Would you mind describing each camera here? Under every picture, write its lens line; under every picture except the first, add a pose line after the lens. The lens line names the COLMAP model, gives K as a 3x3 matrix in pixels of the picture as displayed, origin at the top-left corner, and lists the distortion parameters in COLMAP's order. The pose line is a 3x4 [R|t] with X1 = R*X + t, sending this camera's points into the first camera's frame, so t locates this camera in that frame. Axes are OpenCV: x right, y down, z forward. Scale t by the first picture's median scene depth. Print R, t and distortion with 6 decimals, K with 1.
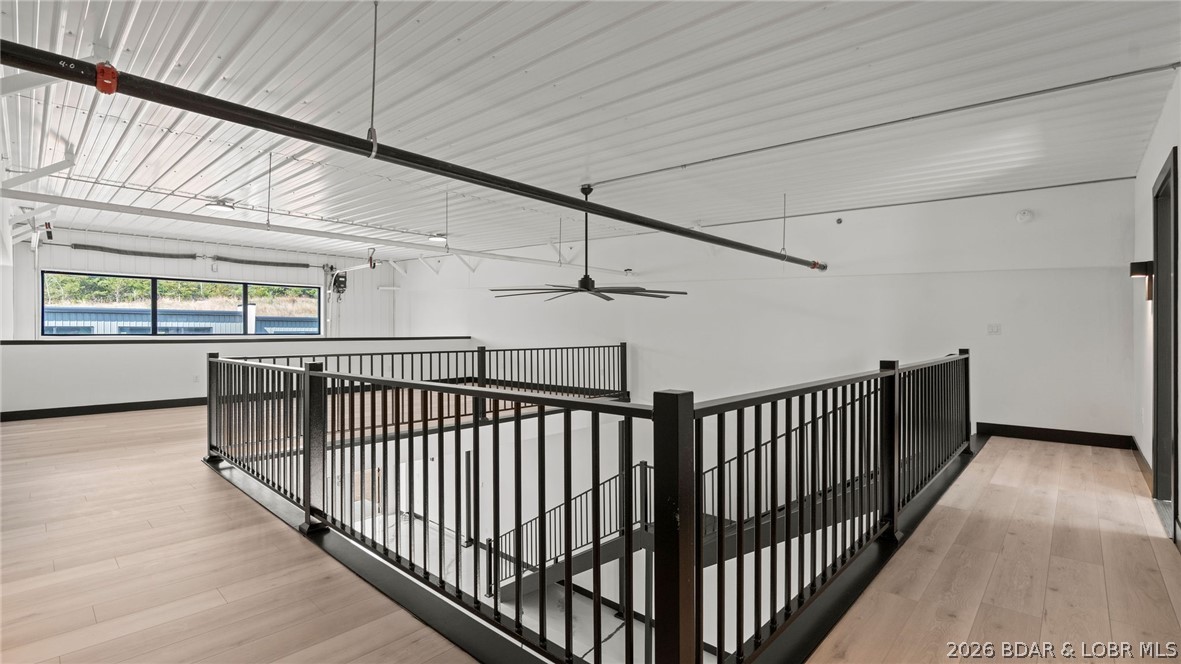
lens RADIAL K [[531.5, 0, 590.7], [0, 531.5, 335.1], [0, 0, 1]] dist [-0.011399, 0.004683]
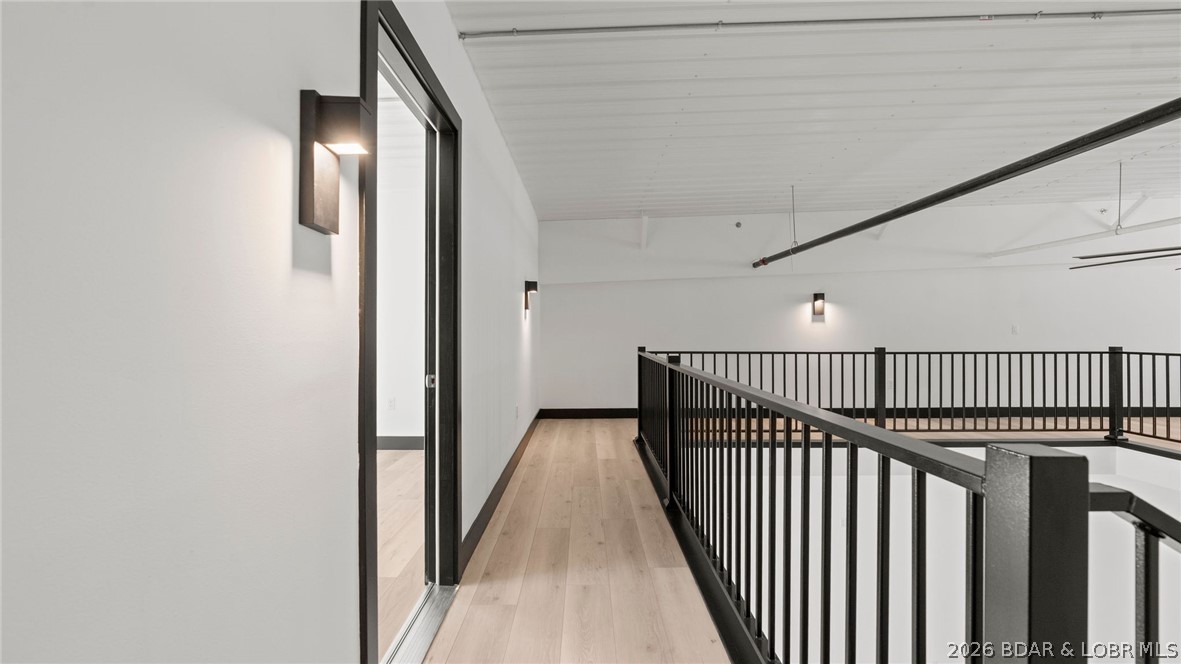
lens RADIAL K [[531.5, 0, 588.1], [0, 531.5, 332.1], [0, 0, 1]] dist [-0.011399, 0.004683]
pose [[-0.731053, 0.002224, -0.682317, 1.470064], [0.002918, 0.999996, 0.000133, -0.006440], [0.682314, -0.001894, -0.731056, 1.689109]]
